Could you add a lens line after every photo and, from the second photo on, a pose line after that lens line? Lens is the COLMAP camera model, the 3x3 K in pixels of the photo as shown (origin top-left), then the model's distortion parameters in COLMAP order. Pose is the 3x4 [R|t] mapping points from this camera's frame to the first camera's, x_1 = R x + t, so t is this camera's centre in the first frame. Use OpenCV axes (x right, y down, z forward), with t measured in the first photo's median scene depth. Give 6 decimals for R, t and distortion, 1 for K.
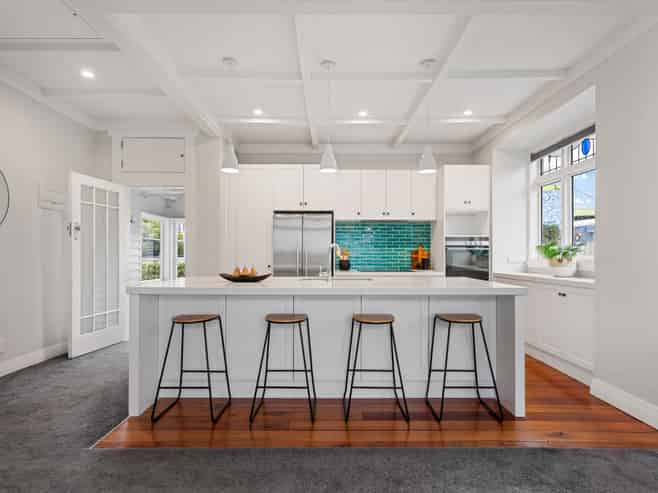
lens RADIAL K [[358.0, 0, 330.0], [0, 358.0, 251.3], [0, 0, 1]] dist [0.003334, 0.000897]
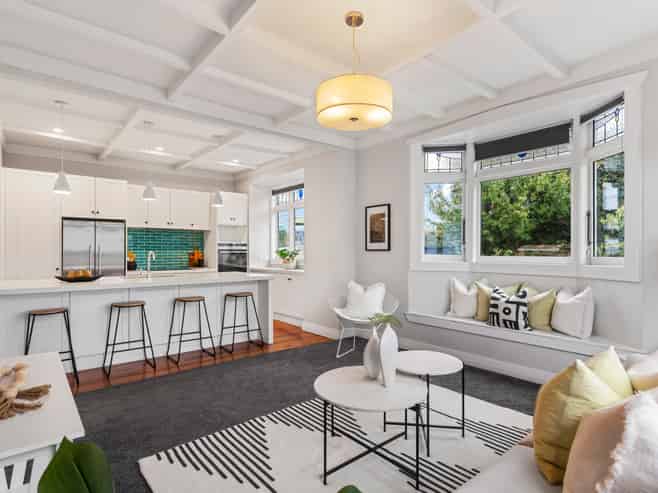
lens RADIAL K [[358.0, 0, 330.0], [0, 358.0, 251.3], [0, 0, 1]] dist [0.003334, 0.000897]
pose [[0.769299, -0.003318, 0.638880, -0.229092], [-0.002150, 0.999967, 0.007782, -0.021012], [-0.638885, -0.007360, 0.769267, -0.340506]]
